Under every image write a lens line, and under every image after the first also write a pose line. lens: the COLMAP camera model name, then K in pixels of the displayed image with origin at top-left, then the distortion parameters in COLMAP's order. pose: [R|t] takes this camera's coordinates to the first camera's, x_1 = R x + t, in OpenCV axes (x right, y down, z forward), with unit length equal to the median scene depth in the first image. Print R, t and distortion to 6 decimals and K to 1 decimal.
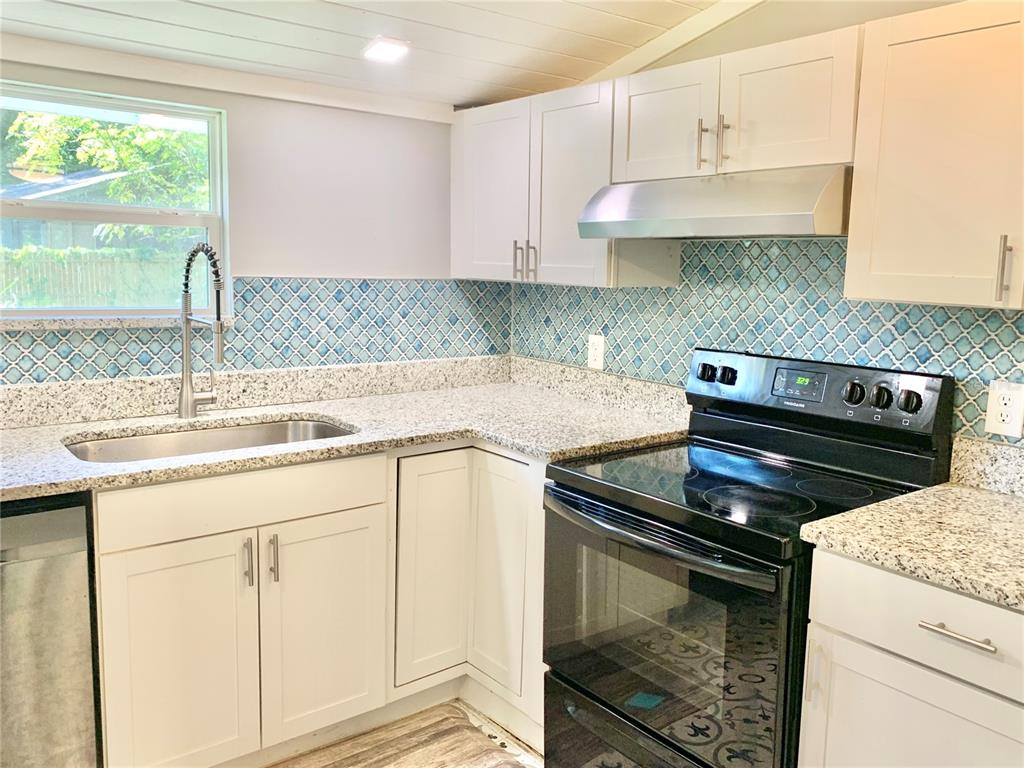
lens RADIAL K [[829.4, 0, 513.5], [0, 829.4, 377.1], [0, 0, 1]] dist [0.126356, -0.265739]
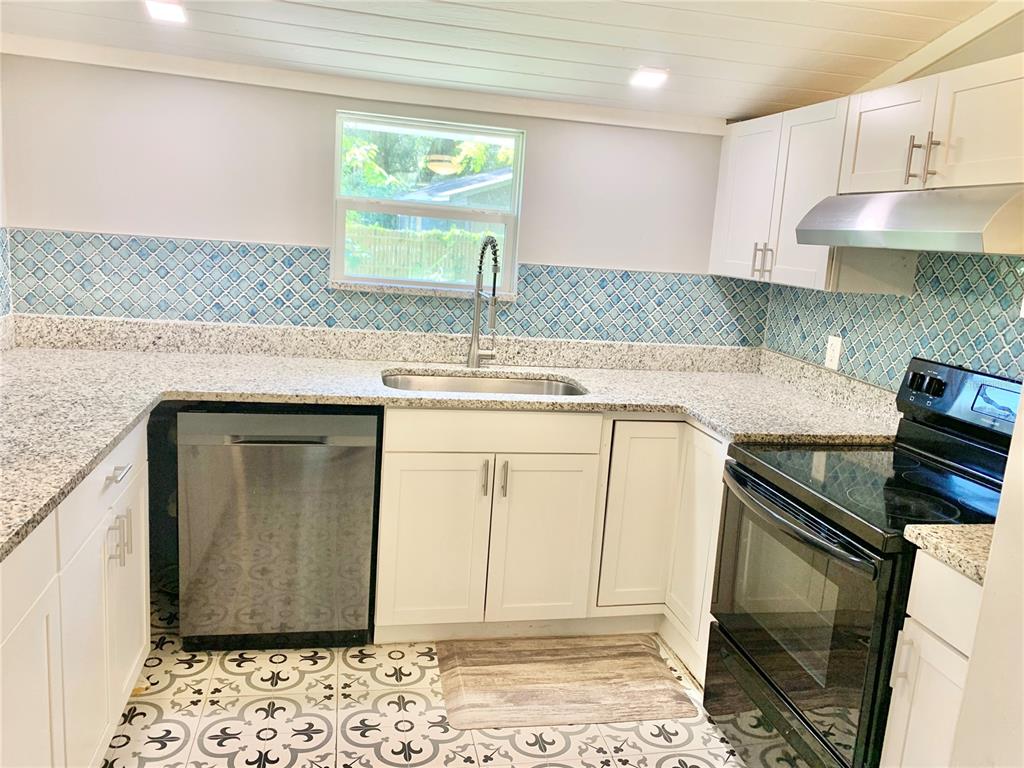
lens RADIAL K [[783.2, 0, 512.0], [0, 783.2, 384.0], [0, 0, 1]] dist [0.102373, -0.005377]
pose [[0.897866, 0.125350, -0.422048, 0.193737], [-0.111929, 0.992106, 0.056541, -0.003061], [0.425804, -0.003527, 0.904809, -0.095066]]
